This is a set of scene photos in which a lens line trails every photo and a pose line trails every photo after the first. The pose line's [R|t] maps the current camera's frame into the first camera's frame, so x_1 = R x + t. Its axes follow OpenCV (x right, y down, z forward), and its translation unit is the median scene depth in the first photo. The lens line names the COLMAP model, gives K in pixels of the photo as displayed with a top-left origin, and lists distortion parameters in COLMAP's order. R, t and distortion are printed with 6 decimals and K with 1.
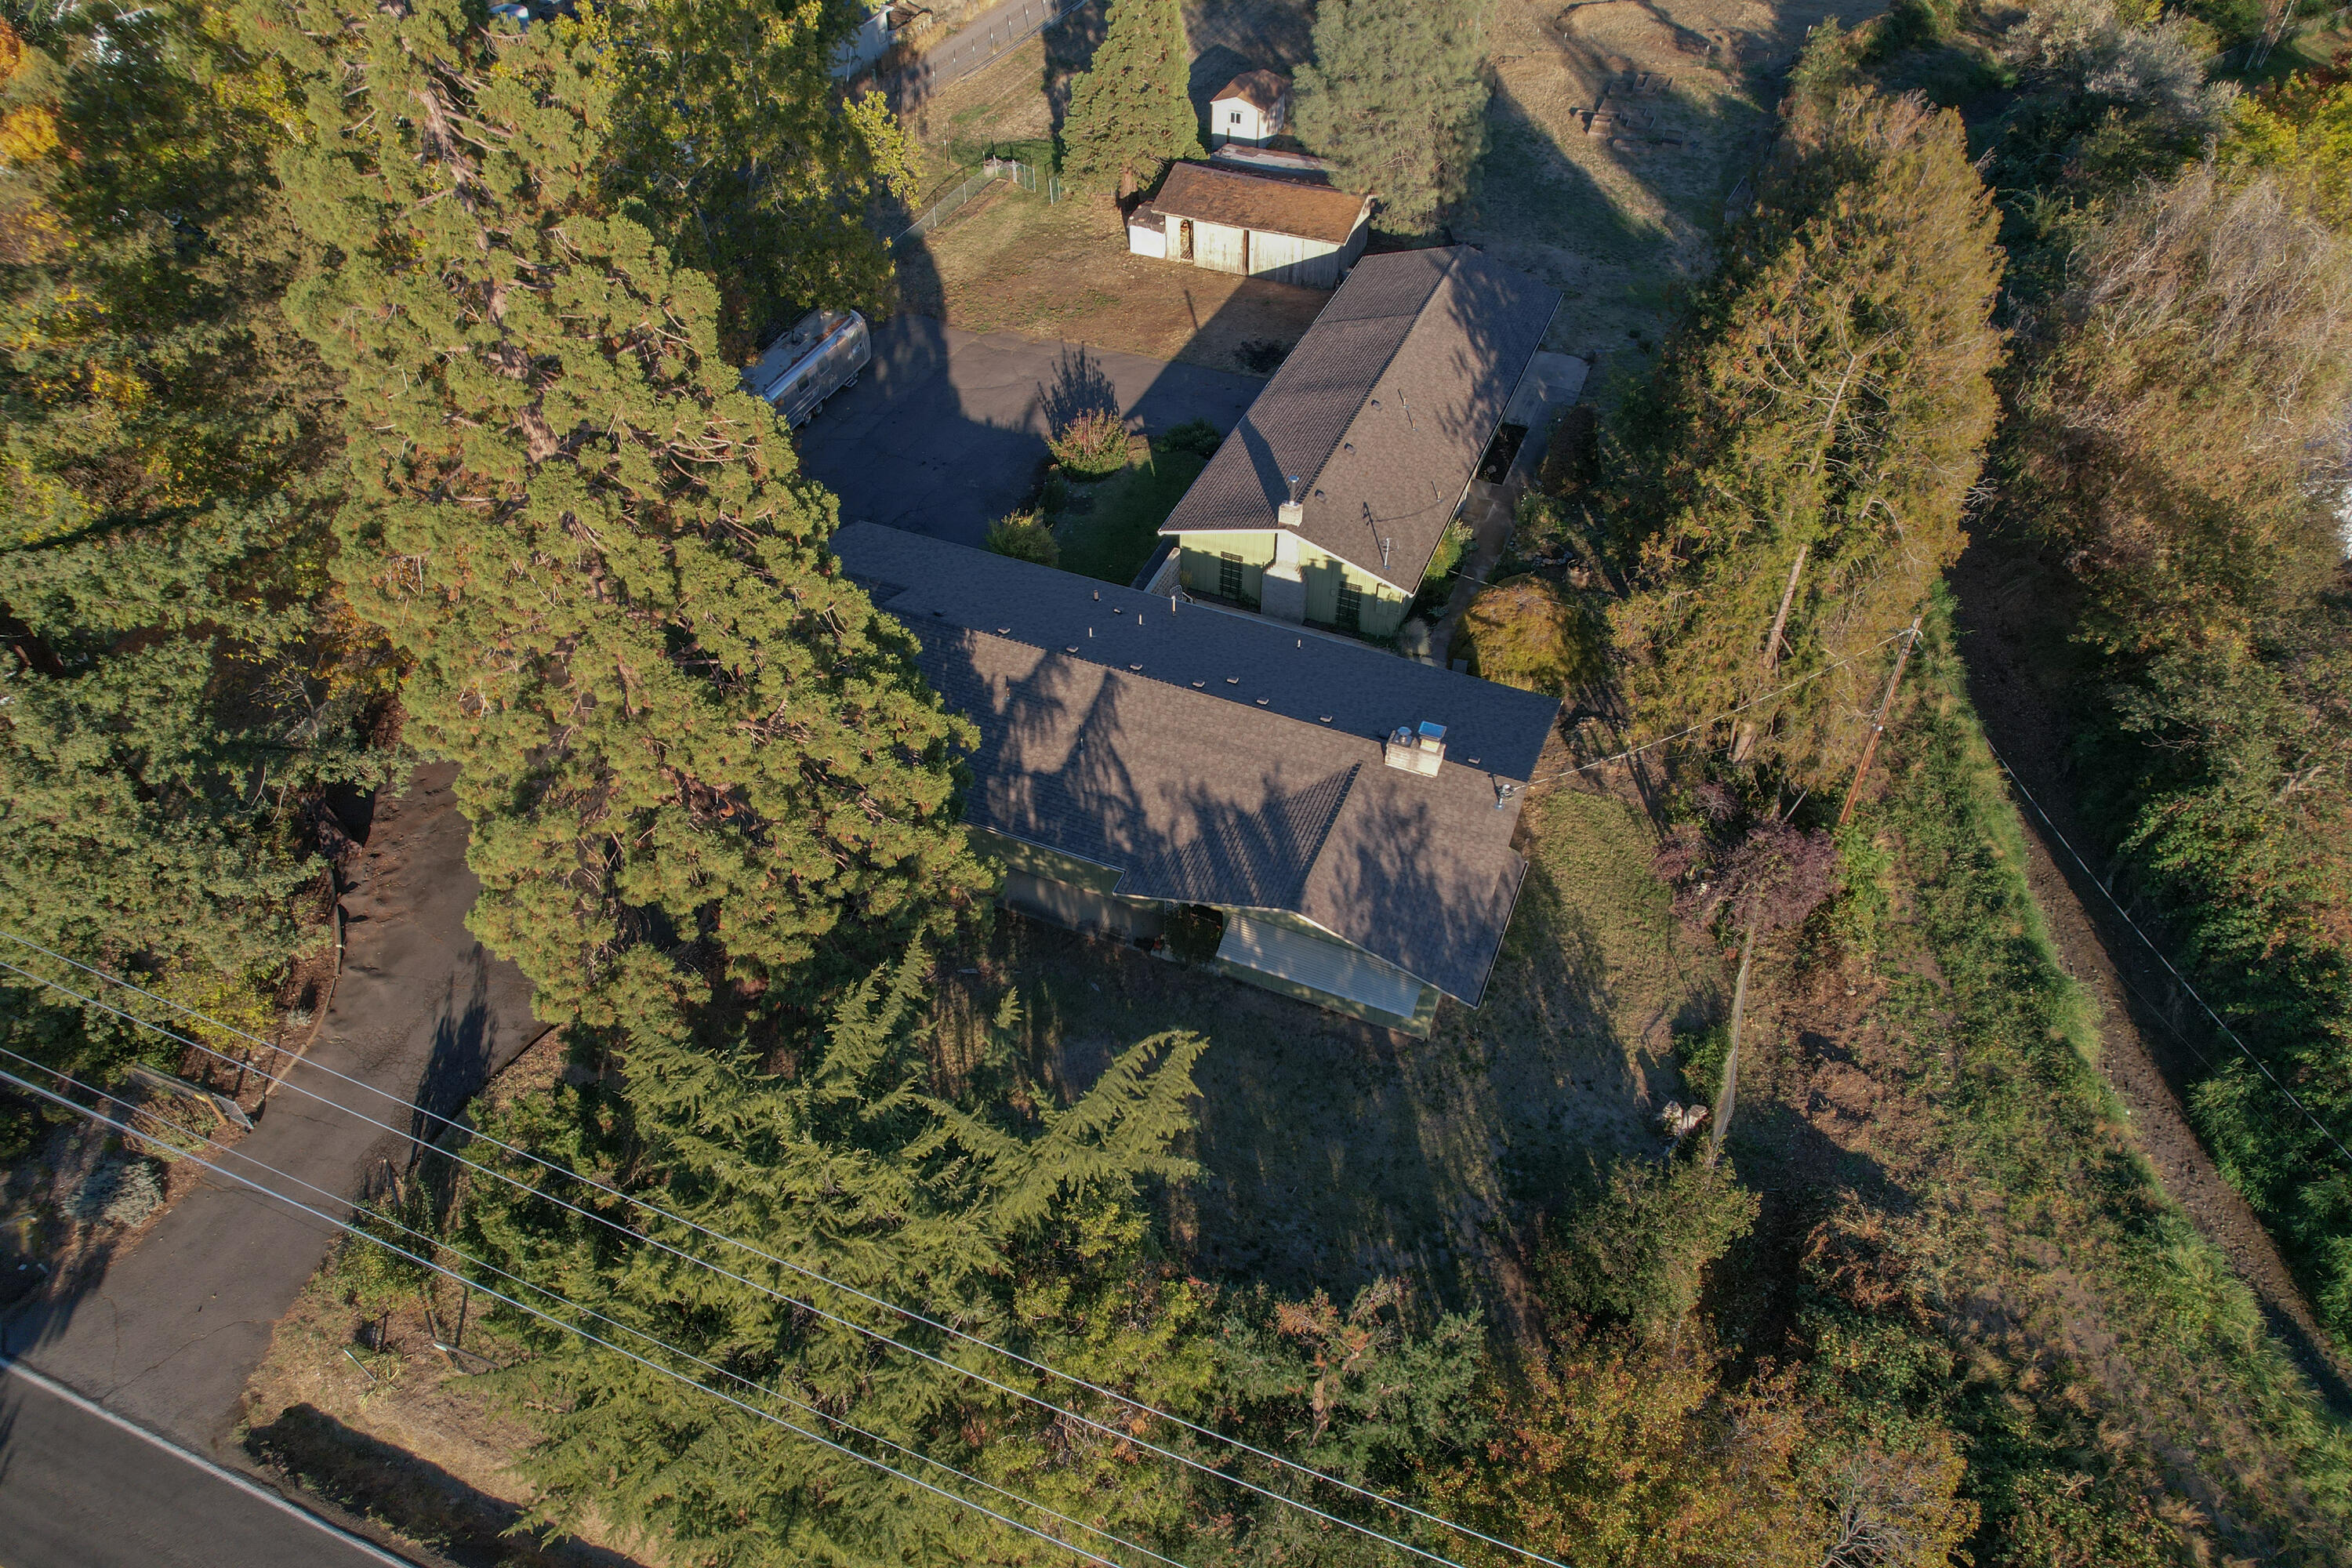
lens RADIAL K [[1551.6, 0, 1176.0], [0, 1551.6, 784.0], [0, 0, 1]] dist [-0.000999, 0.000817]
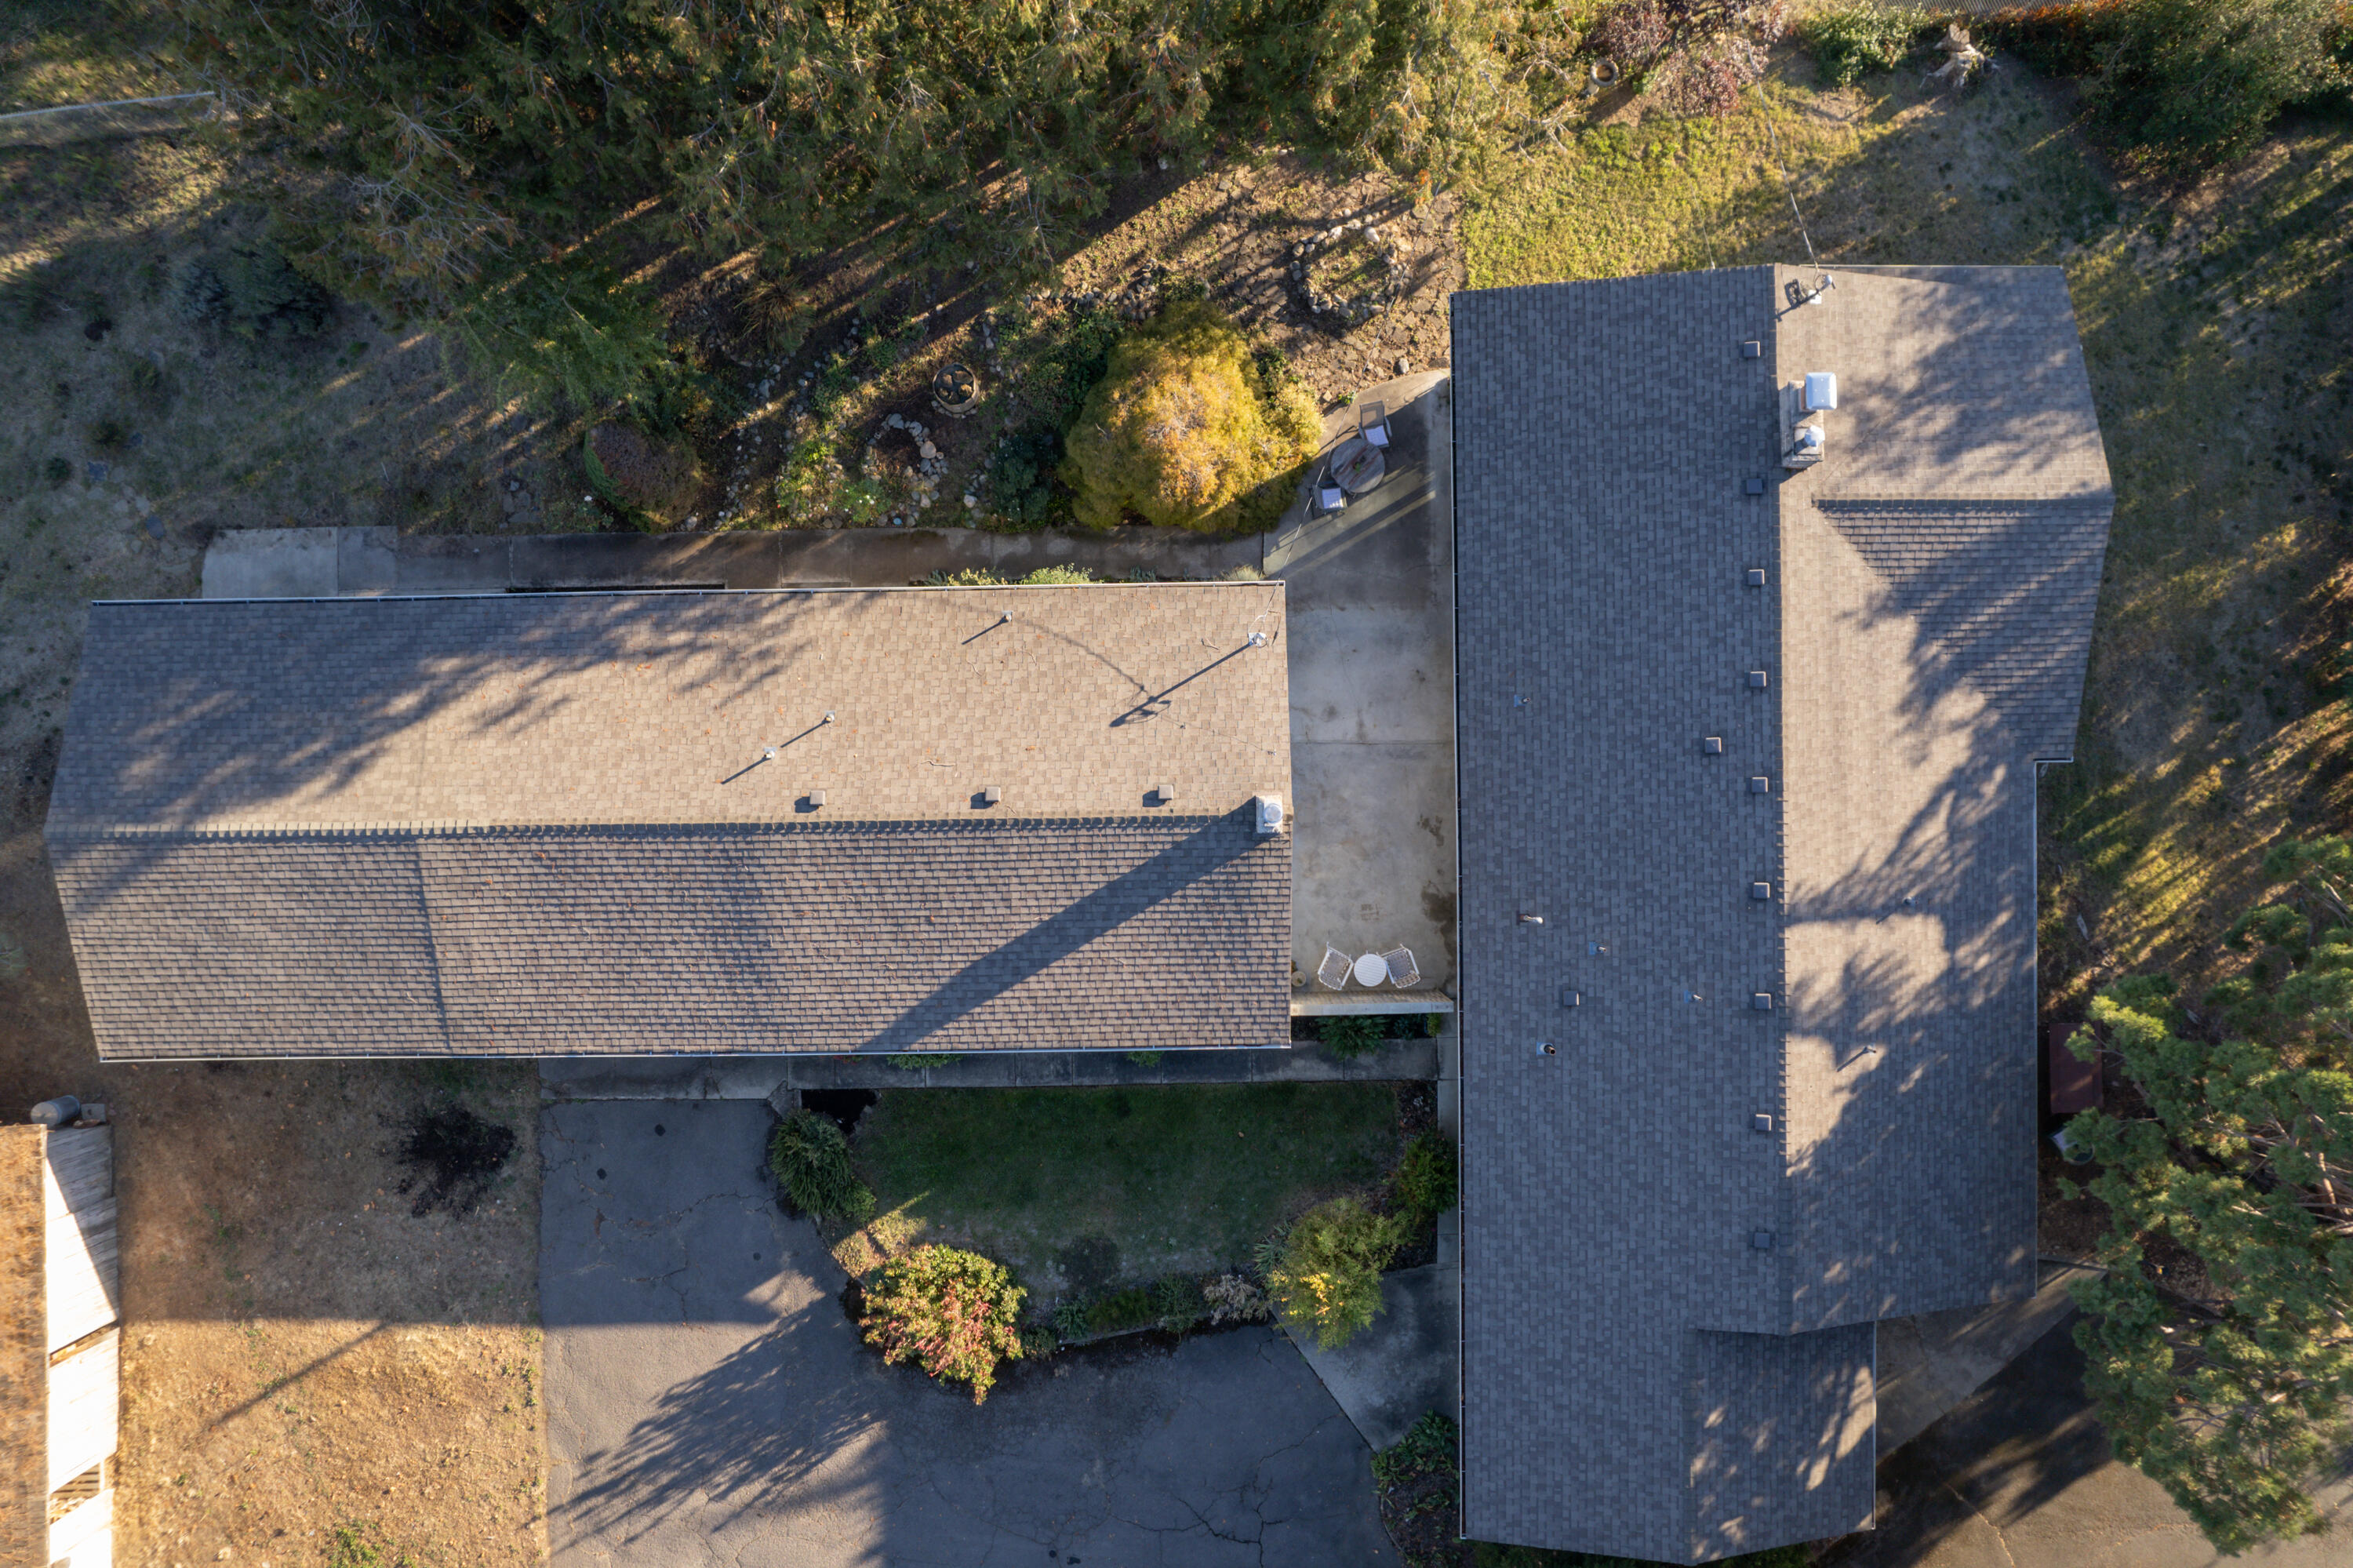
lens RADIAL K [[1538.3, 0, 1187.2], [0, 1538.3, 815.1], [0, 0, 1]] dist [-0.084584, 0.085375]
pose [[-0.395346, -0.918437, -0.013225, 0.069279], [0.616052, -0.275808, 0.737842, -0.452751], [-0.681309, 0.283555, 0.674844, 0.491932]]
